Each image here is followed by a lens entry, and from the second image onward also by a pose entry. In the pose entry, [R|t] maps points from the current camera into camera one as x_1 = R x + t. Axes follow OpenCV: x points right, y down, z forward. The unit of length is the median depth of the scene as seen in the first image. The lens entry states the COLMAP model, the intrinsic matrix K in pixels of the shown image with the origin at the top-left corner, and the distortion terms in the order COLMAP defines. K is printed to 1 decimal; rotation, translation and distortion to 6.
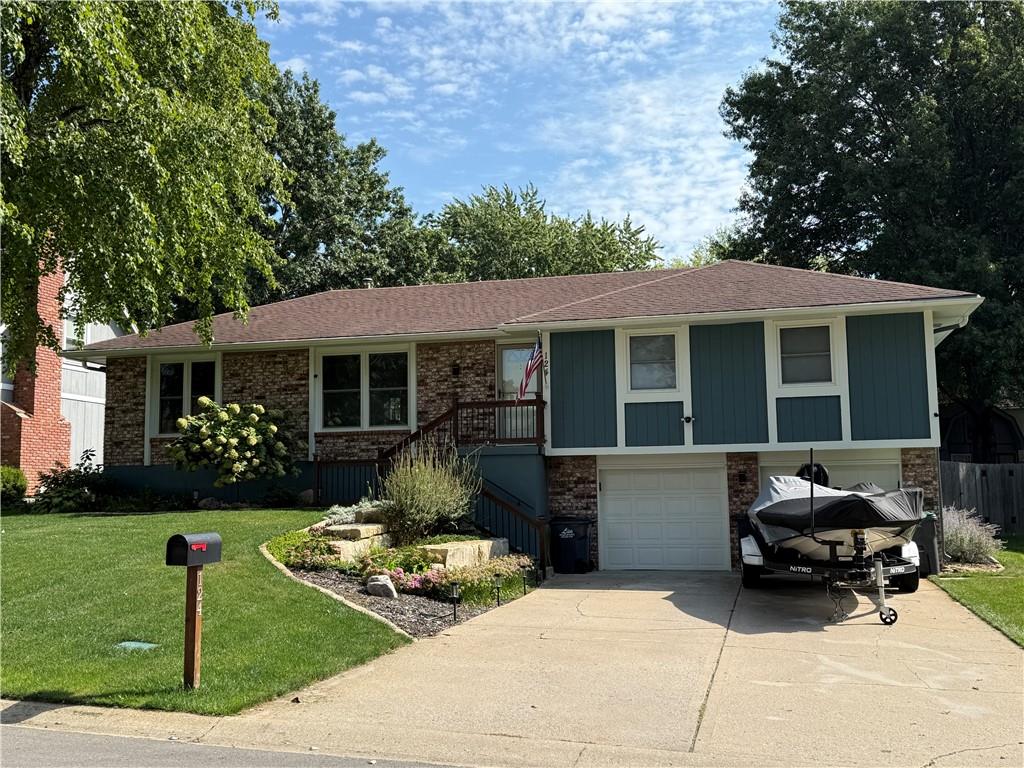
lens RADIAL K [[1075.6, 0, 507.9], [0, 1075.6, 393.7], [0, 0, 1]] dist [0.136286, 0.000000]
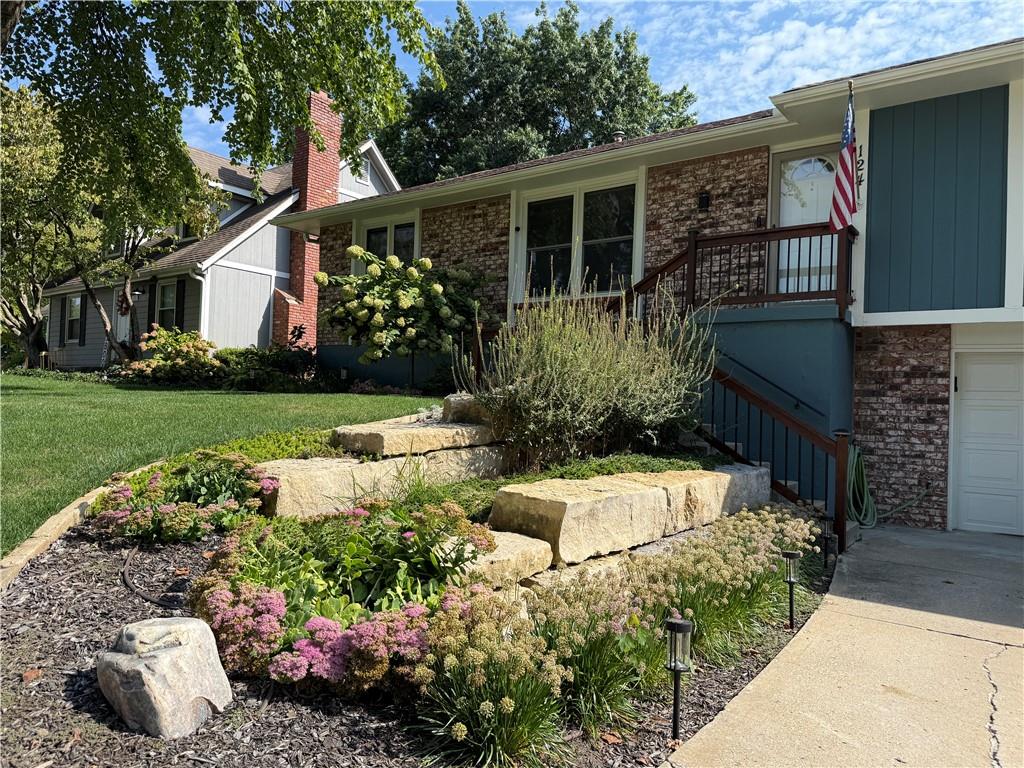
lens RADIAL K [[725.2, 0, 510.7], [0, 725.2, 391.8], [0, 0, 1]] dist [0.074409, -0.047041]
pose [[0.926472, 0.037919, -0.374449, 0.013845], [-0.009508, 0.996952, 0.077432, 0.060344], [0.376243, -0.068178, 0.924009, 0.534180]]
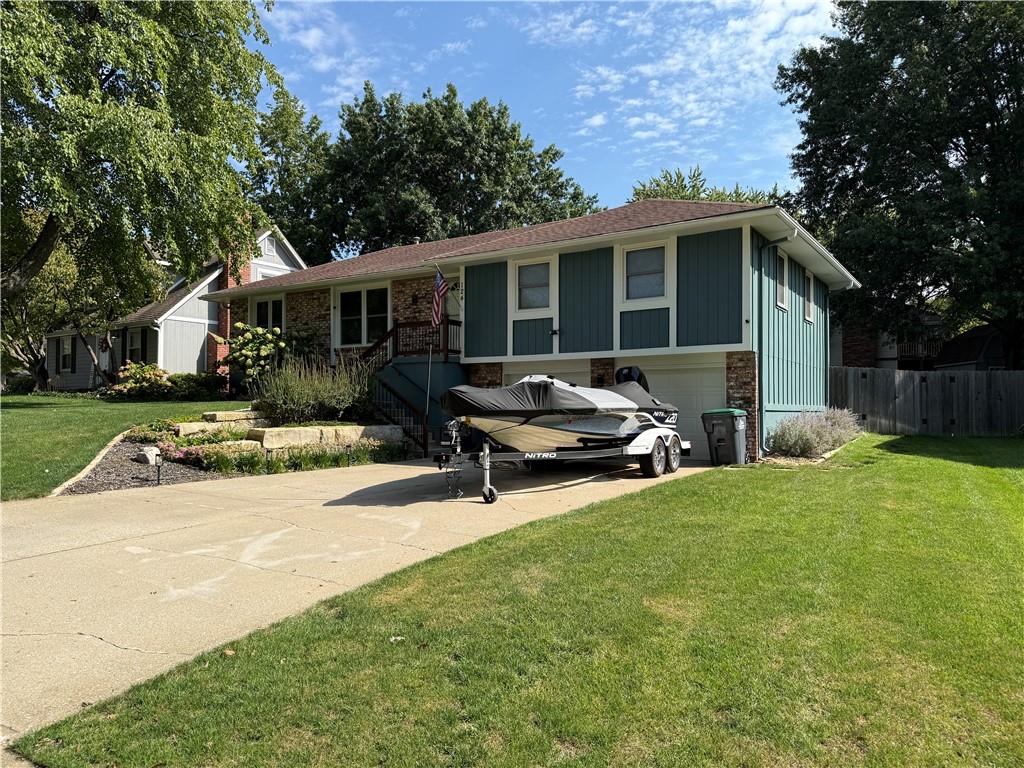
lens RADIAL K [[725.2, 0, 513.7], [0, 725.2, 391.3], [0, 0, 1]] dist [0.074409, -0.047041]
pose [[0.943389, 0.008257, -0.331584, 0.360520], [0.017539, 0.997049, 0.074731, 0.025788], [0.331223, -0.076316, 0.940461, 0.194612]]
